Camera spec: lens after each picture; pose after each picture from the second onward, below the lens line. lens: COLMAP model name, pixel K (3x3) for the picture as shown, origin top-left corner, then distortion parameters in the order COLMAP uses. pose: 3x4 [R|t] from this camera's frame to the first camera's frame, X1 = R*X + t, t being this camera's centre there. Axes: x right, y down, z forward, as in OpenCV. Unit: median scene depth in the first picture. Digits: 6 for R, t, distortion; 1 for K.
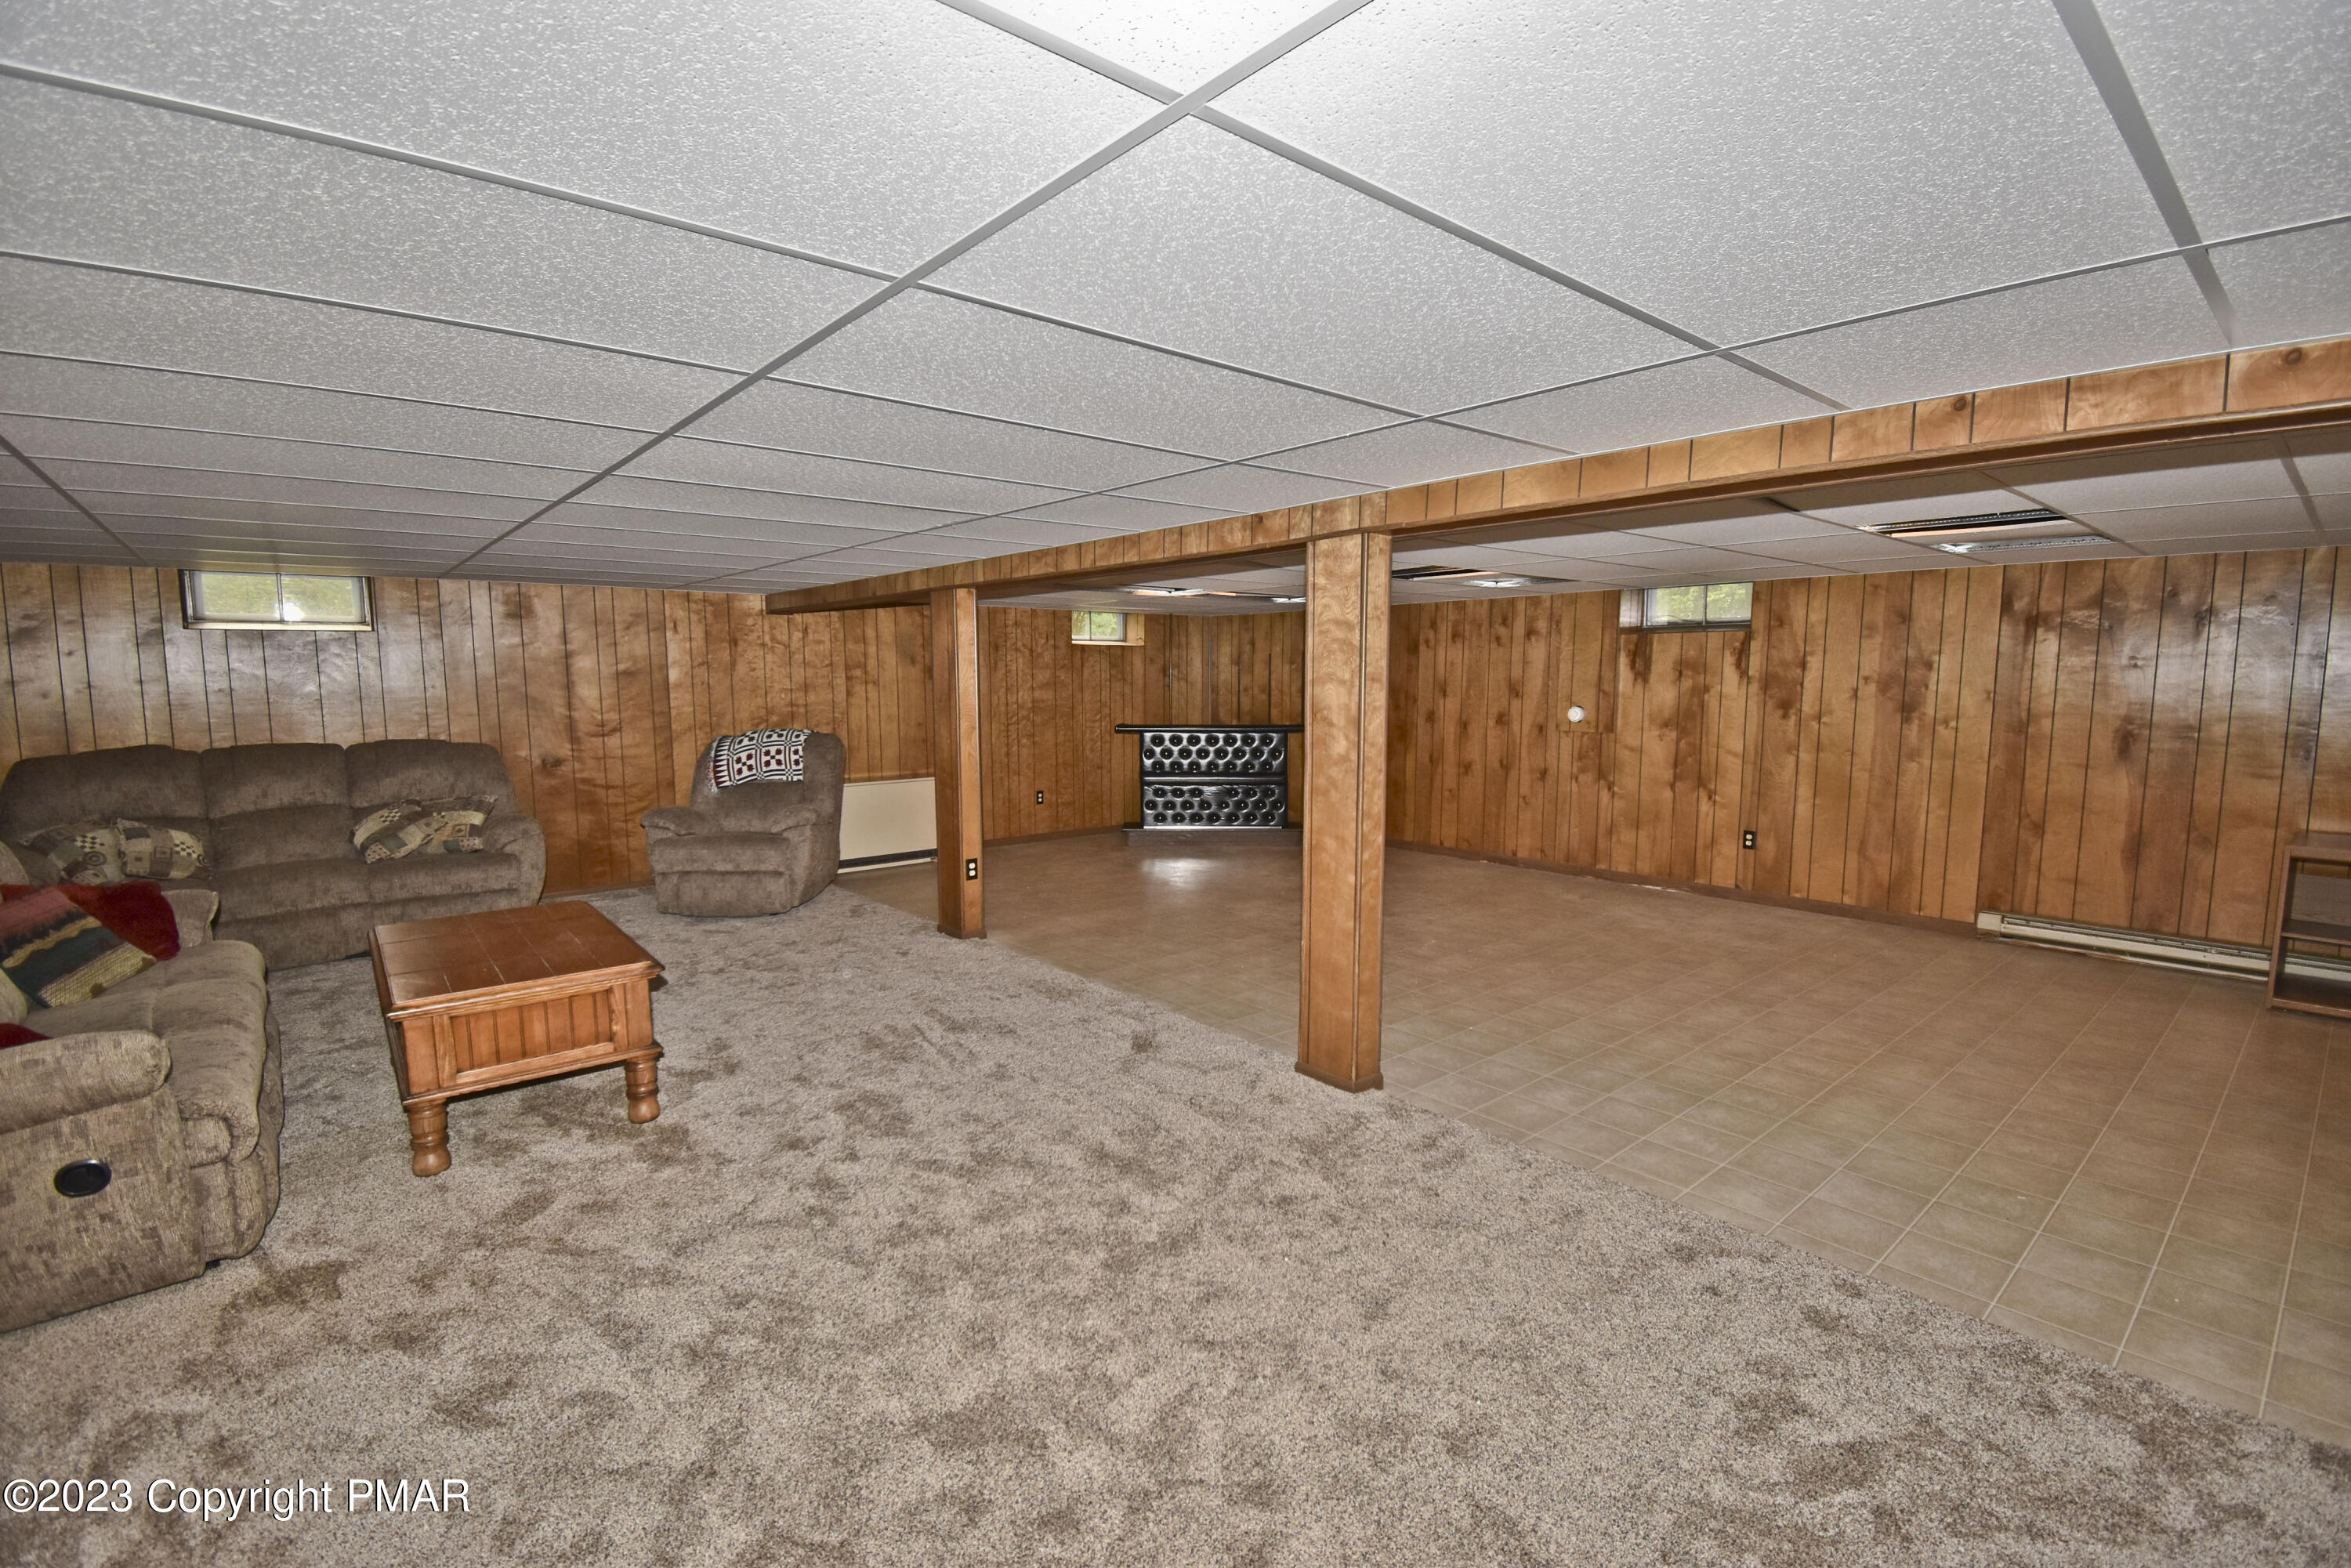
lens RADIAL K [[1041.4, 0, 1172.6], [0, 1041.4, 787.2], [0, 0, 1]] dist [0.020614, -0.027032]
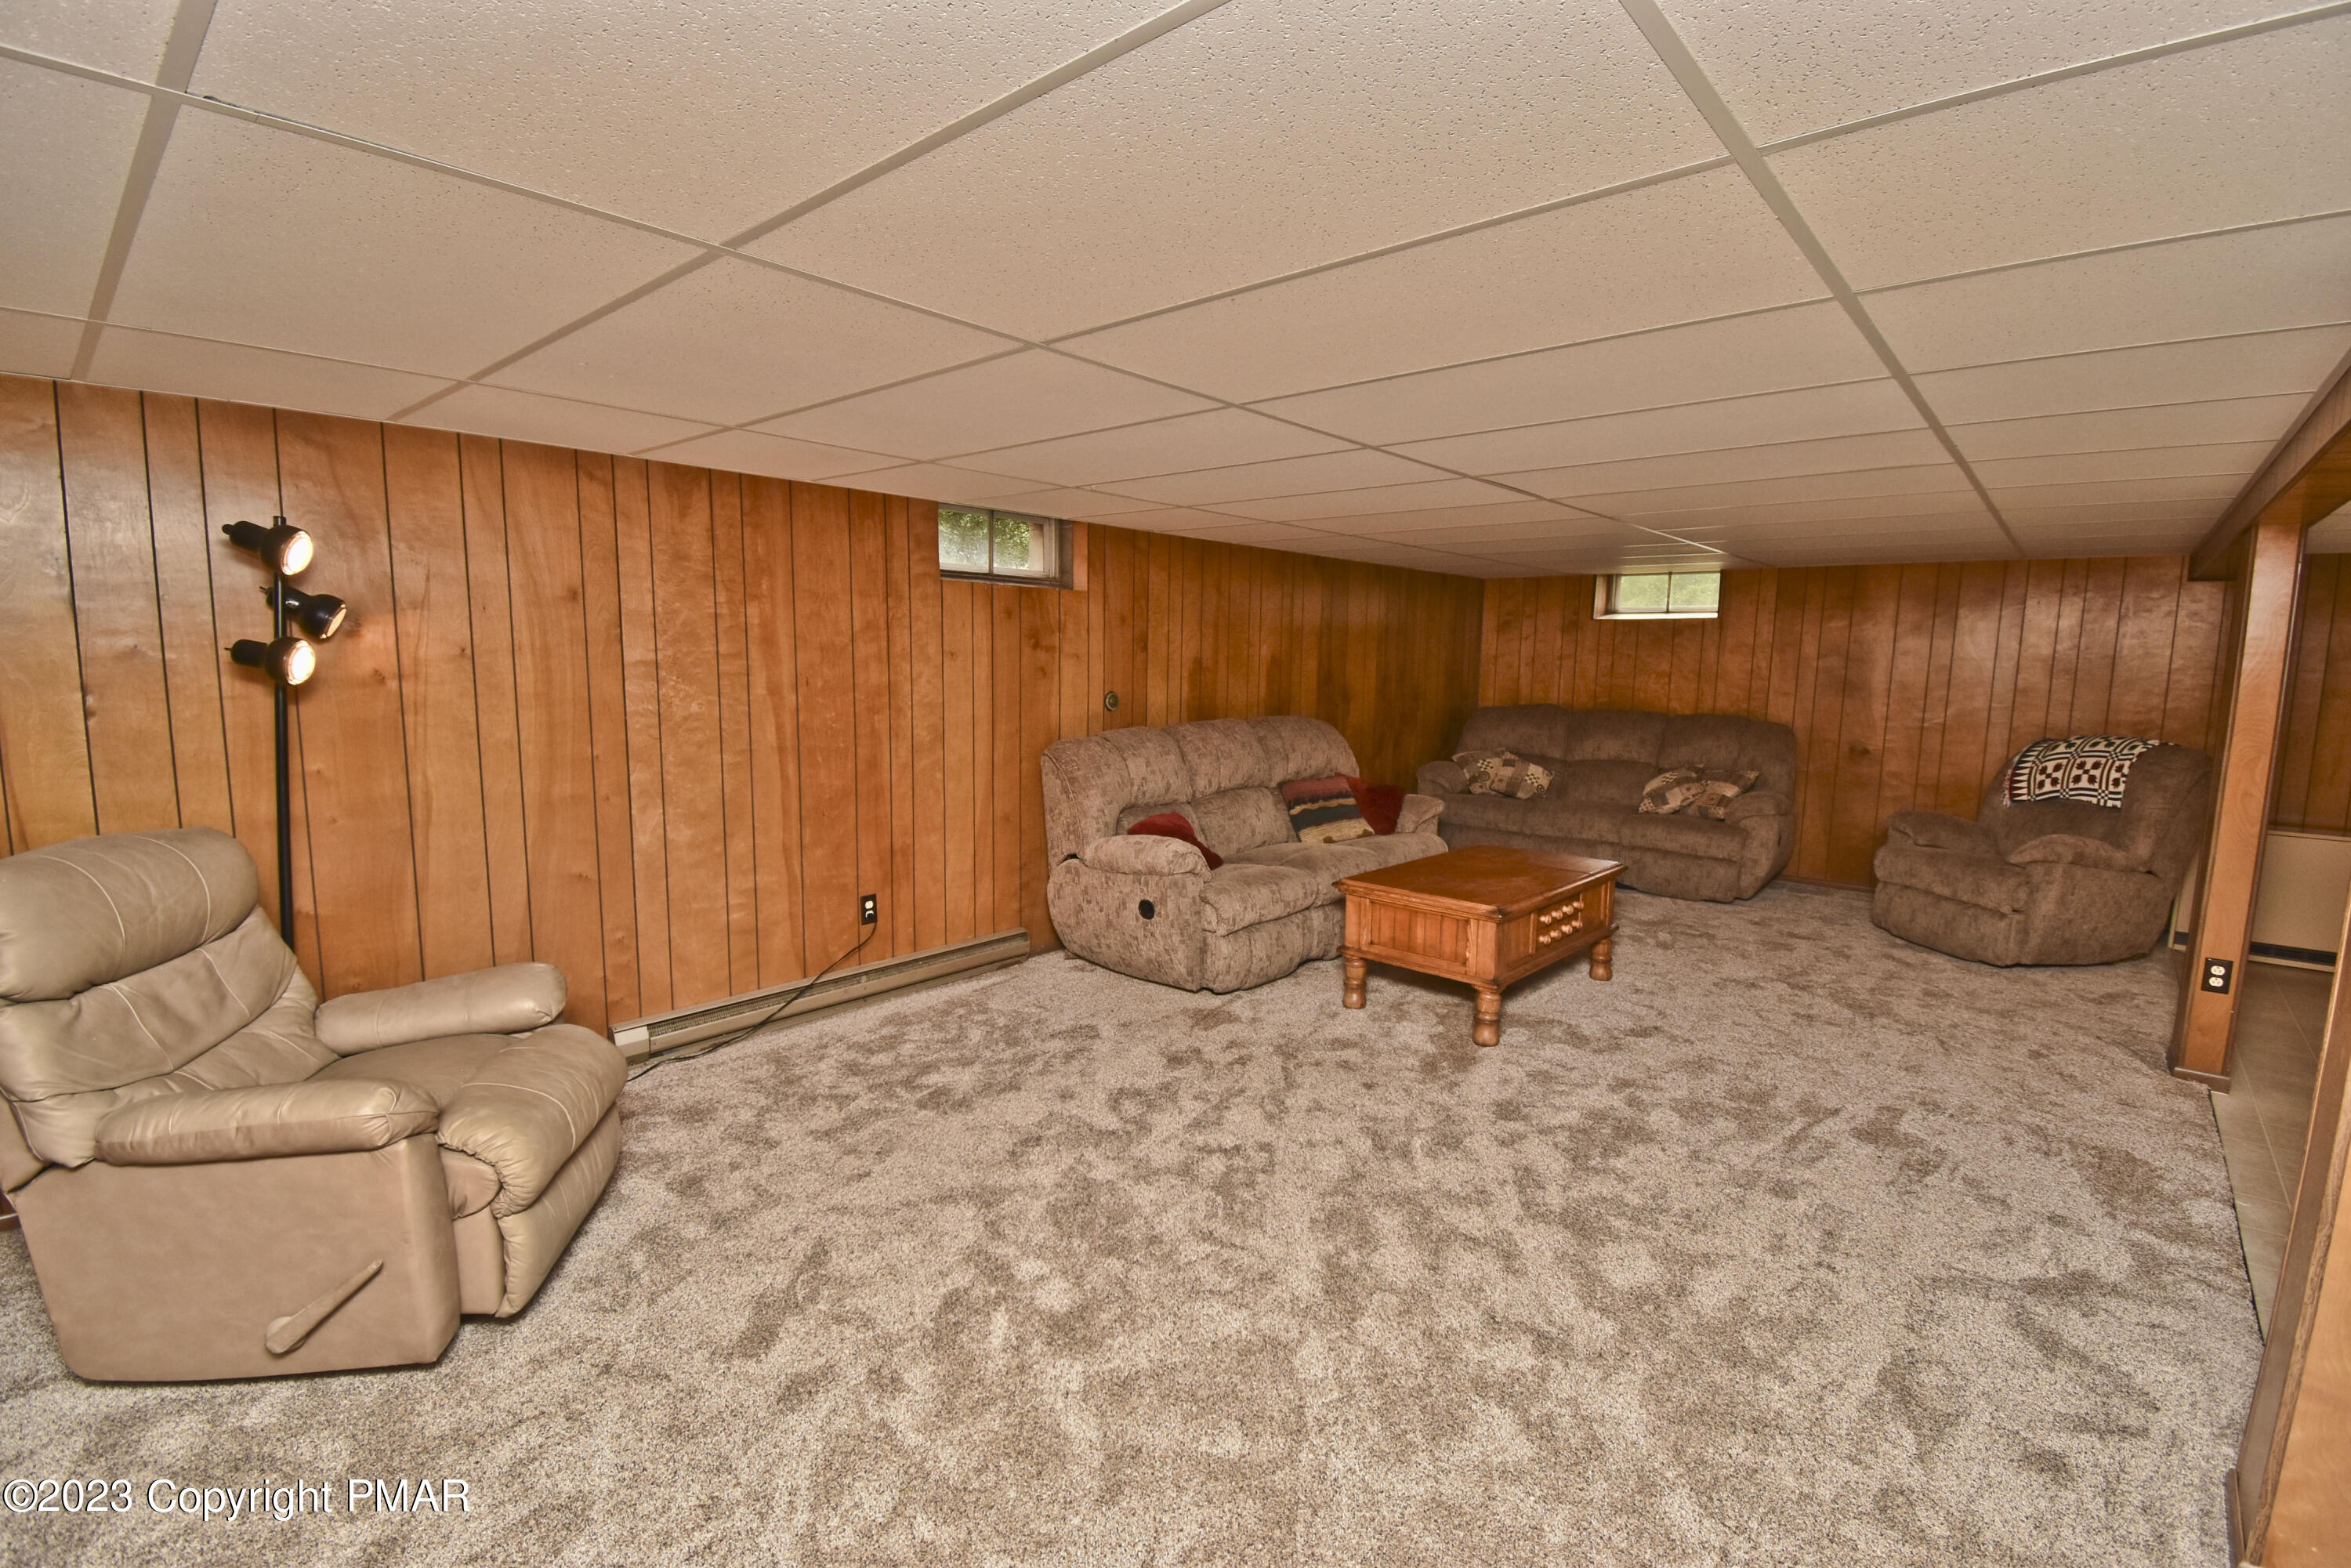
lens RADIAL K [[1041.4, 0, 1172.6], [0, 1041.4, 787.2], [0, 0, 1]] dist [0.020614, -0.027032]
pose [[0.139145, 0.131396, -0.981516, 0.318890], [-0.122199, 0.985861, 0.114654, -0.027778], [0.982703, 0.103986, 0.153235, 0.282737]]
